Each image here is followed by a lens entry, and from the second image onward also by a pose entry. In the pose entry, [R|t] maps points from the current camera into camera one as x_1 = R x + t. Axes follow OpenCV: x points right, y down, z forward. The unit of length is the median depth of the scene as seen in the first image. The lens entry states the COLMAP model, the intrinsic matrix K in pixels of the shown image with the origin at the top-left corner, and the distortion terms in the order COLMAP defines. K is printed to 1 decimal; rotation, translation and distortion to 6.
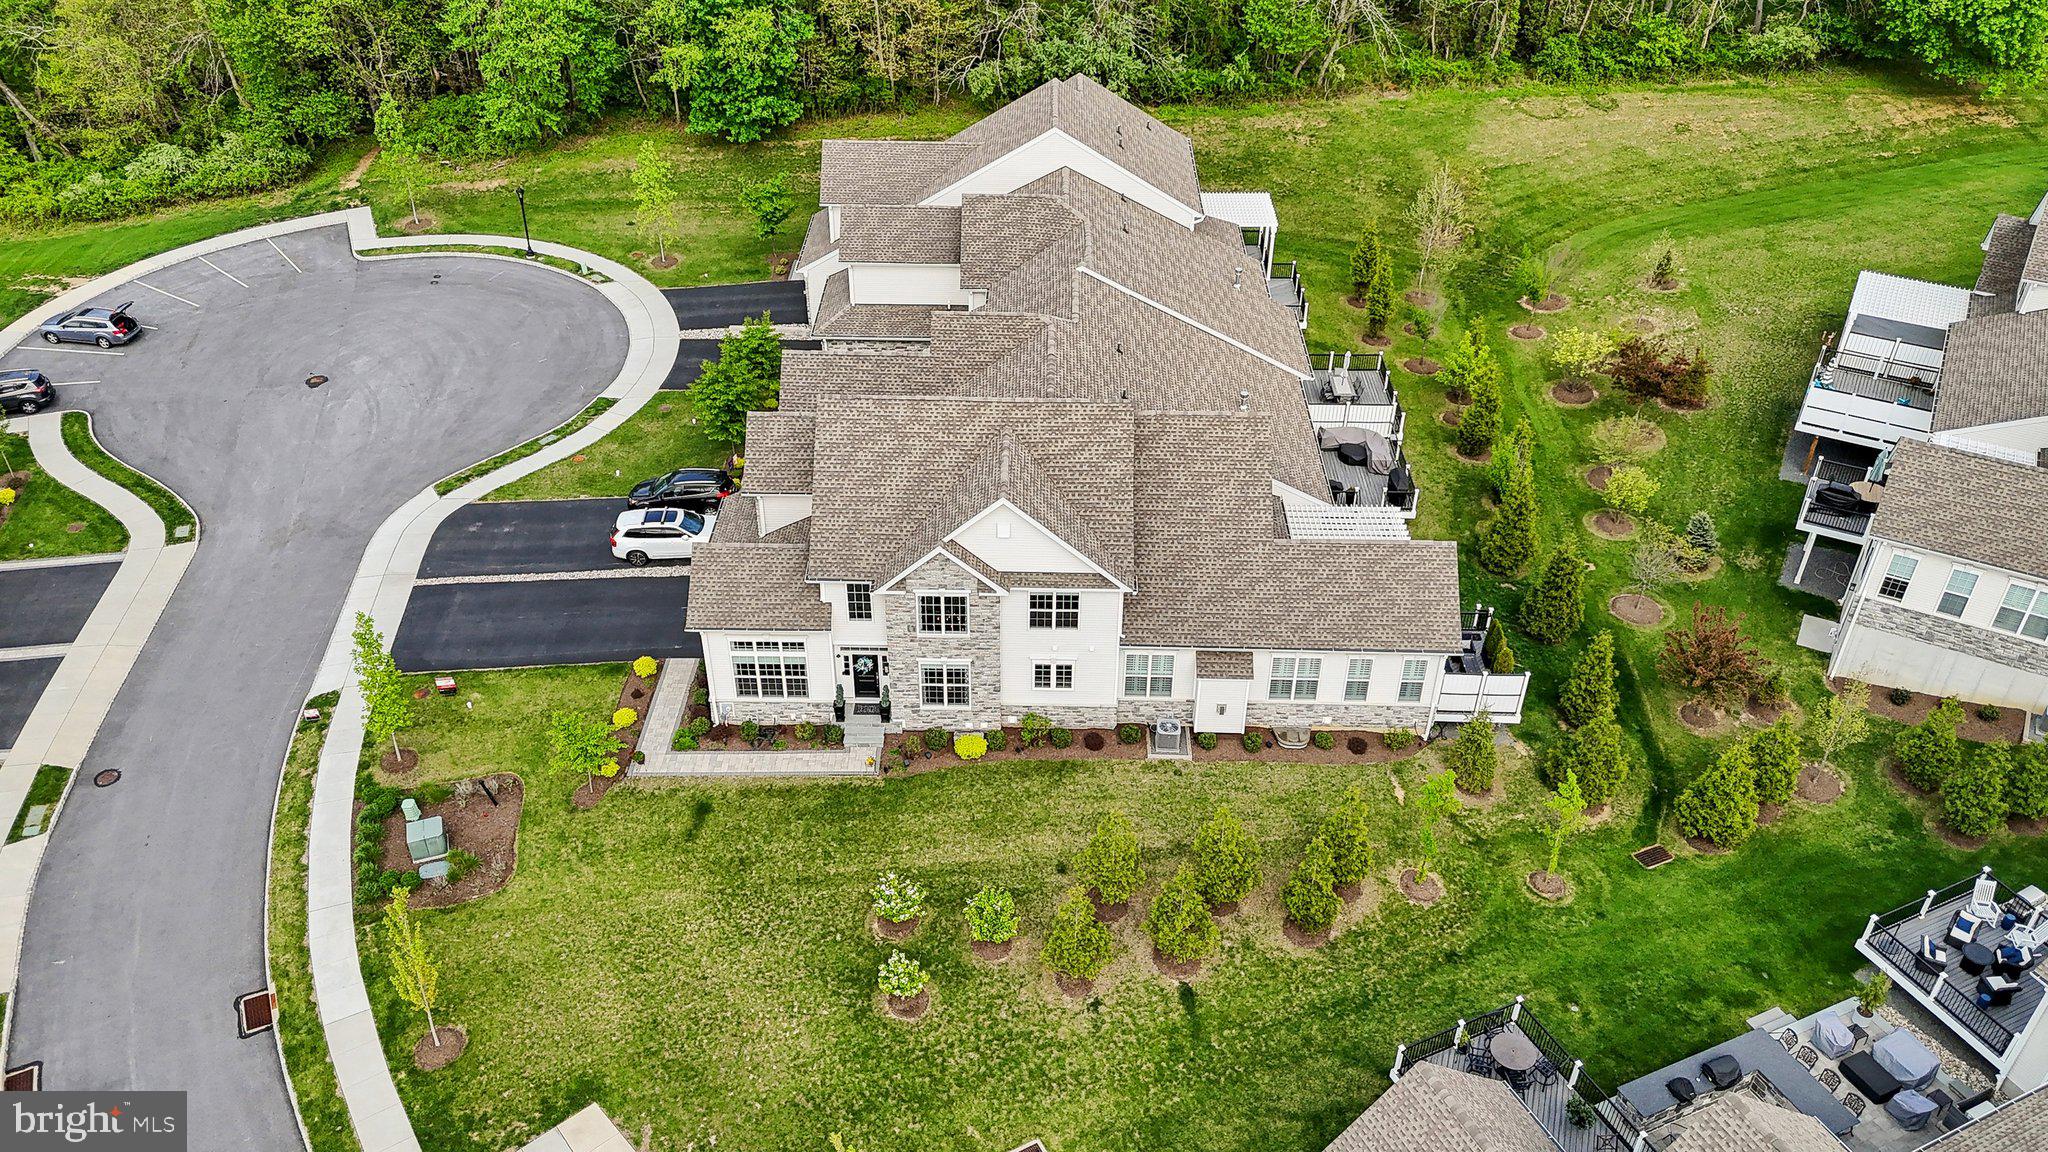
lens RADIAL K [[1544.9, 0, 1024.0], [0, 1544.9, 576.0], [0, 0, 1]] dist [0.084090, -0.079653]
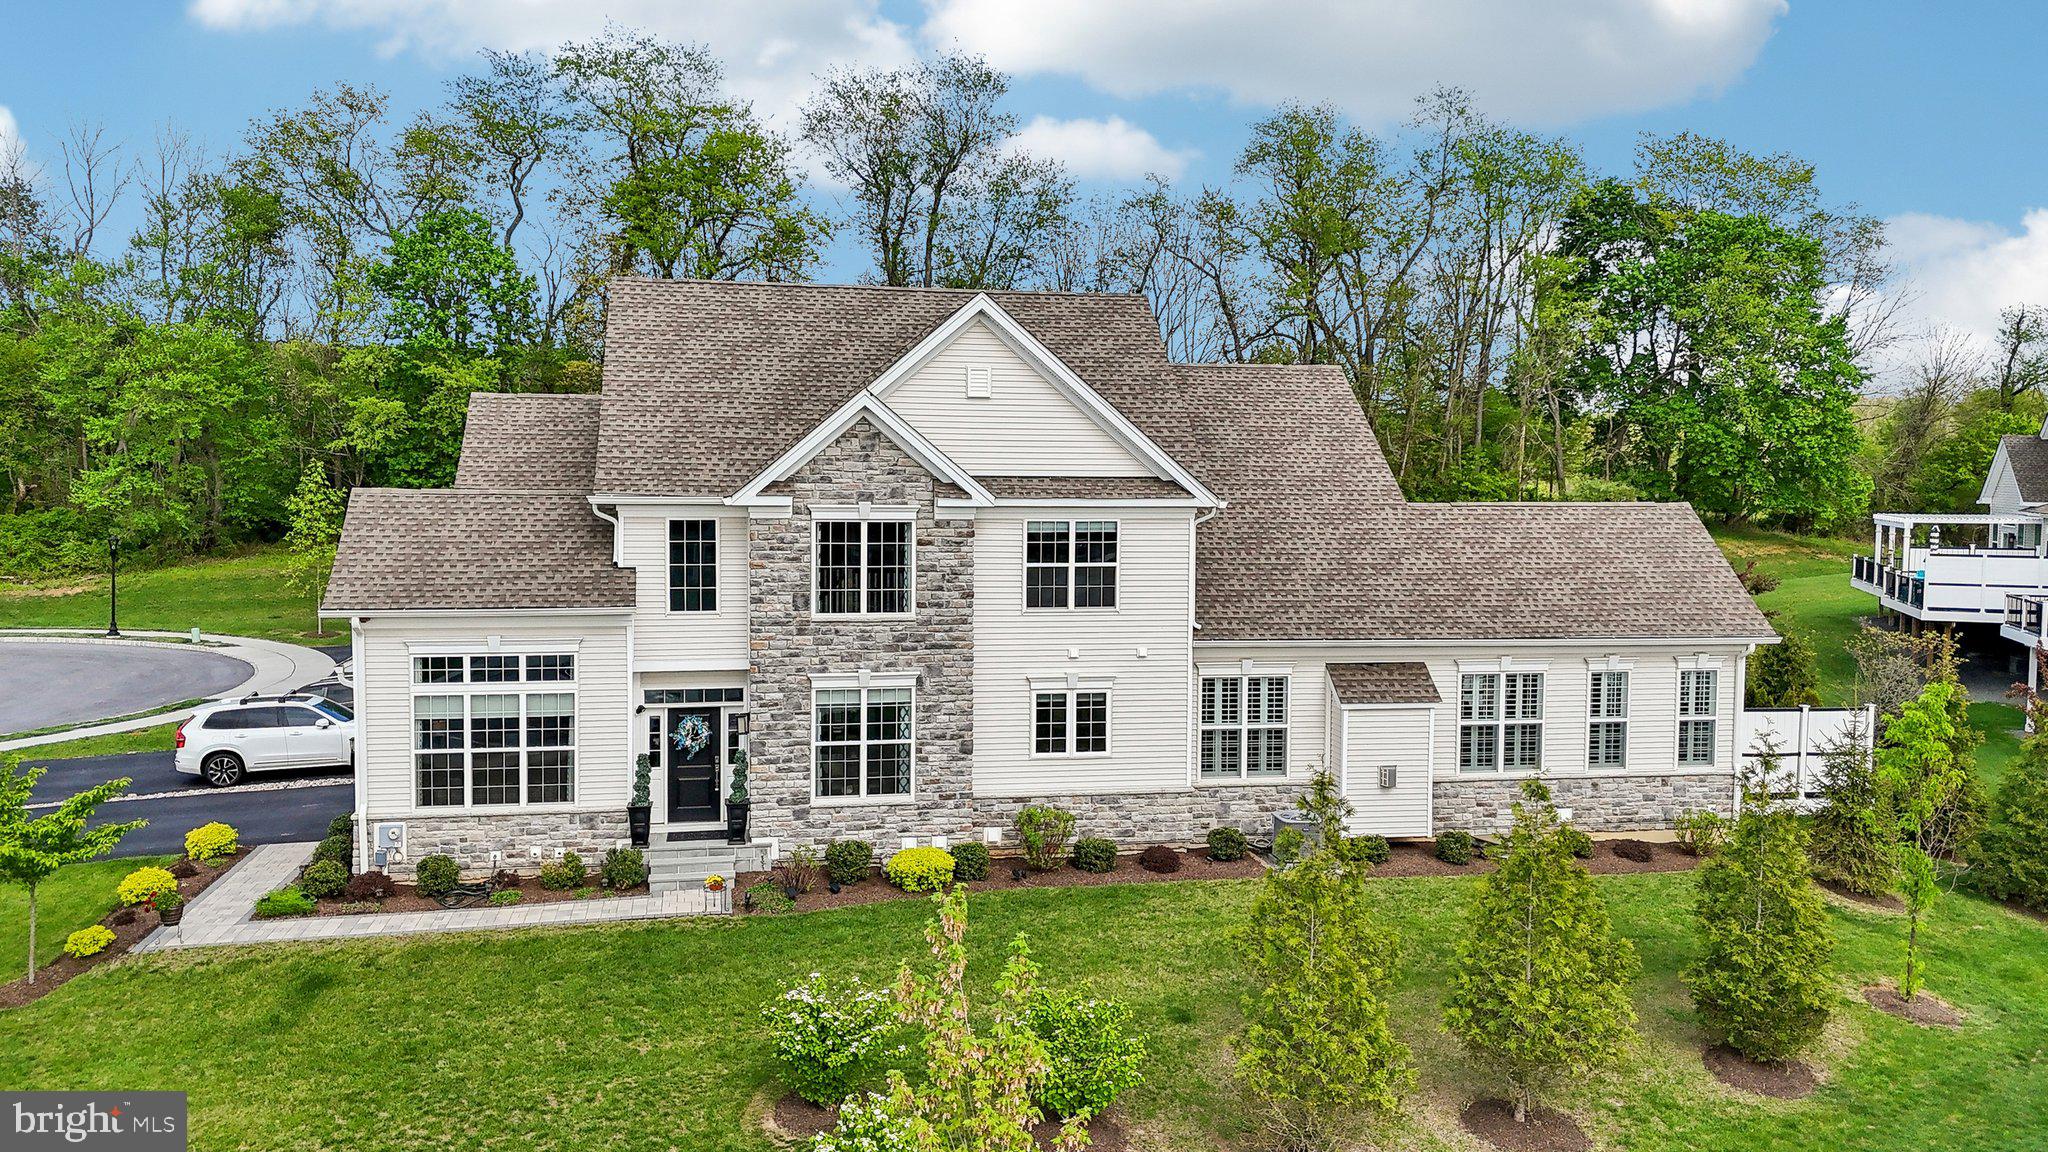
lens RADIAL K [[1568.1, 0, 1018.8], [0, 1568.1, 569.2], [0, 0, 1]] dist [0.073880, -0.091583]
pose [[0.980050, -0.011853, 0.198399, -0.100269], [0.113750, 0.852020, -0.511001, 0.283346], [-0.162983, 0.523375, 0.836370, 0.531072]]
